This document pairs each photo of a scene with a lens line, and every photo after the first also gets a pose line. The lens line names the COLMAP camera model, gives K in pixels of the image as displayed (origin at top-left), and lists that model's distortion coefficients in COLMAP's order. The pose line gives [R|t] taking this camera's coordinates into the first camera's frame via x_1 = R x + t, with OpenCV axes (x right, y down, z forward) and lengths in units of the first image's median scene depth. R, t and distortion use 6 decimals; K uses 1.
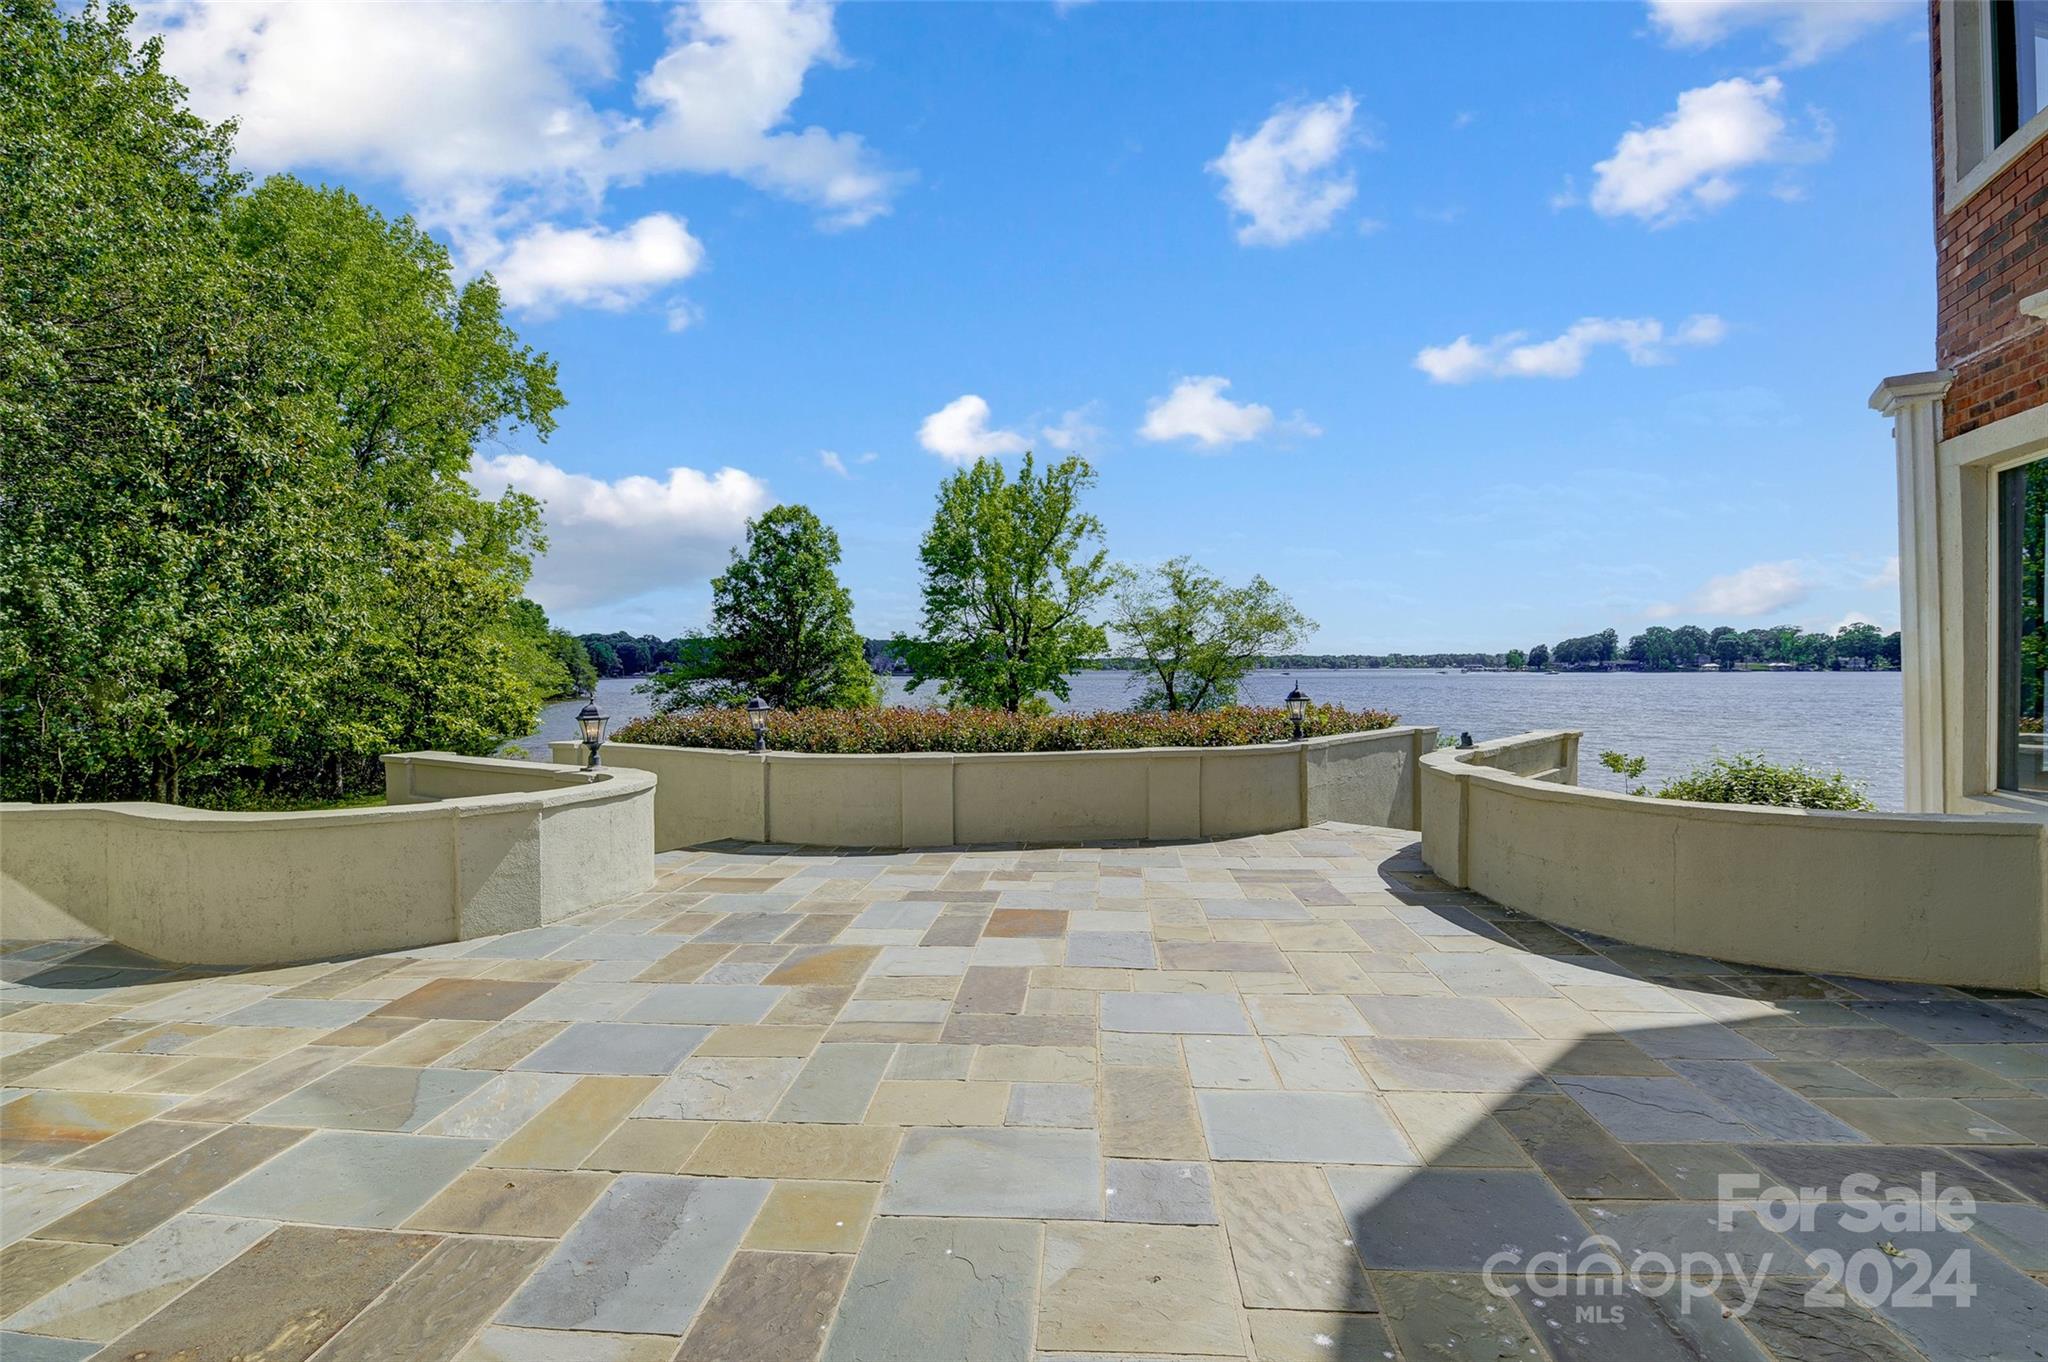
lens RADIAL K [[900.6, 0, 1026.6], [0, 900.6, 677.4], [0, 0, 1]] dist [0.004379, 0.000397]
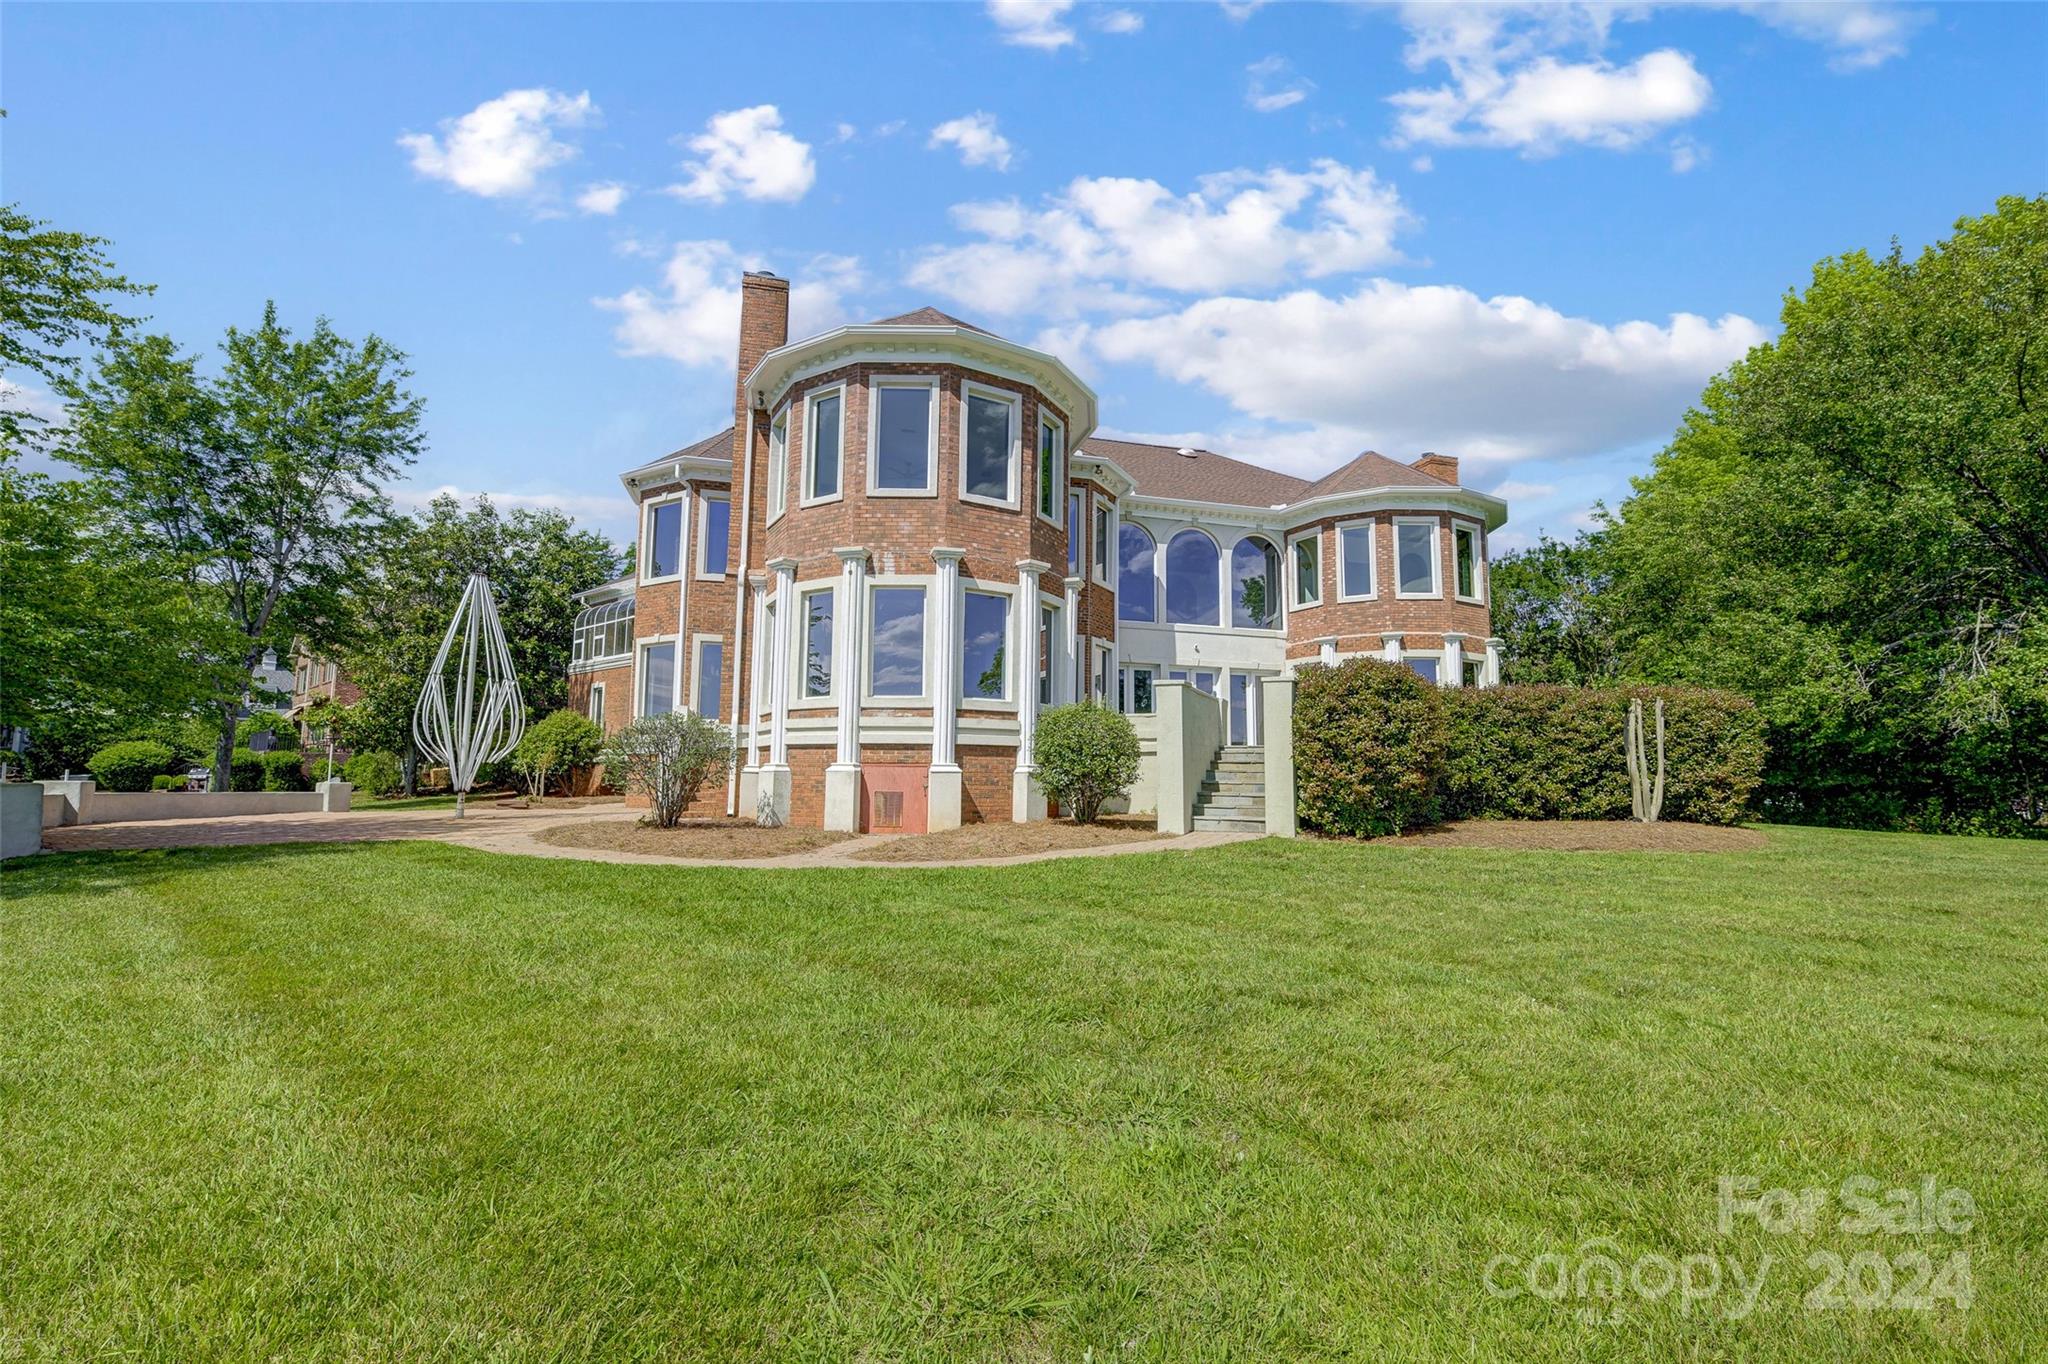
lens RADIAL K [[900.6, 0, 1022.2], [0, 900.6, 670.3], [0, 0, 1]] dist [0.004379, 0.000397]
pose [[0.999678, 0.015387, 0.020190, -1.103169], [-0.015194, 0.999838, -0.009678, 0.168945], [-0.020336, 0.009368, 0.999749, 0.053441]]
